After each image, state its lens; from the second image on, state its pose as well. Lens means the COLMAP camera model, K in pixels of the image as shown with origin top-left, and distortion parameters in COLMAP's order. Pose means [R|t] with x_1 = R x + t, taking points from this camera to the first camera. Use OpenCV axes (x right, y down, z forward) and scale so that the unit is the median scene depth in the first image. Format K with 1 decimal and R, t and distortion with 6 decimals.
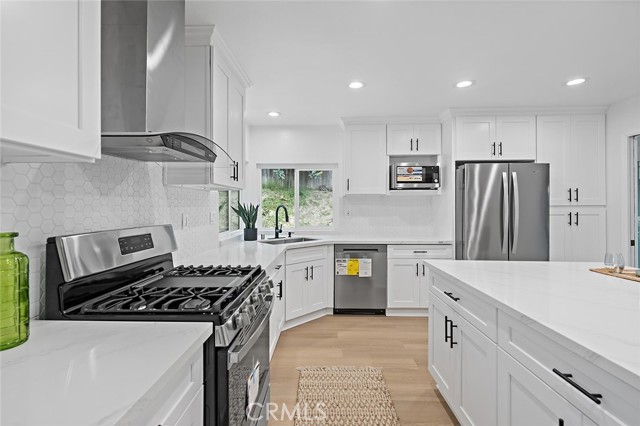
lens RADIAL K [[288.4, 0, 316.2], [0, 288.4, 204.3], [0, 0, 1]] dist [0.001862, 0.000437]
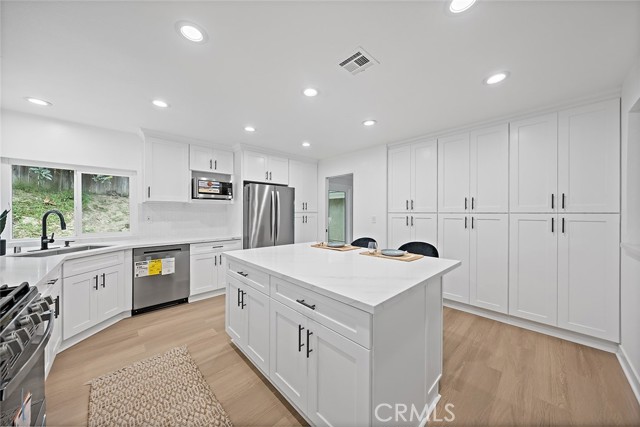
lens RADIAL K [[217.7, 0, 320.0], [0, 217.7, 213.5], [0, 0, 1]] dist [-0.007384, 0.000025]
pose [[0.697258, -0.002173, 0.716817, -0.026124], [-0.006842, 0.999930, 0.009686, -0.000478], [-0.716787, -0.011659, 0.697194, -0.025845]]
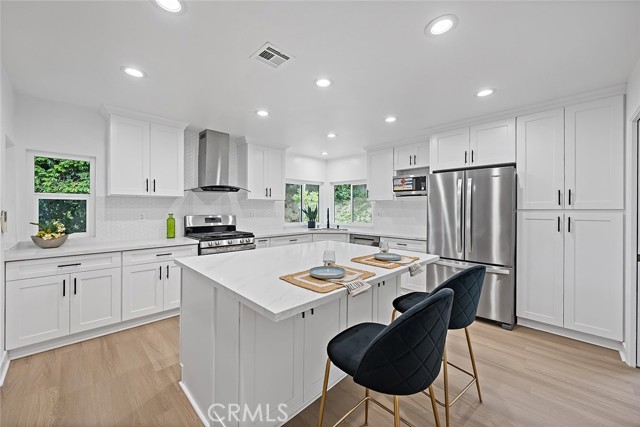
lens RADIAL K [[247.0, 0, 317.7], [0, 247.0, 209.3], [0, 0, 1]] dist [-0.000246, -0.000024]
pose [[0.731480, 0.005947, -0.681837, 0.845898], [-0.000700, 0.999968, 0.007971, -0.001712], [0.681863, -0.005353, 0.731460, -0.071125]]
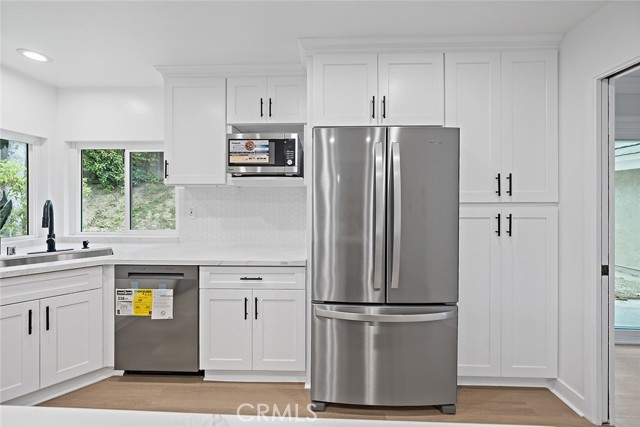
lens RADIAL K [[244.9, 0, 317.5], [0, 244.9, 200.2], [0, 0, 1]] dist [-0.000777, -0.000066]
pose [[0.999993, 0.002860, 0.002582, 0.499746], [-0.002873, 0.999984, 0.004972, -0.002051], [-0.002568, -0.004979, 0.999984, 0.491708]]
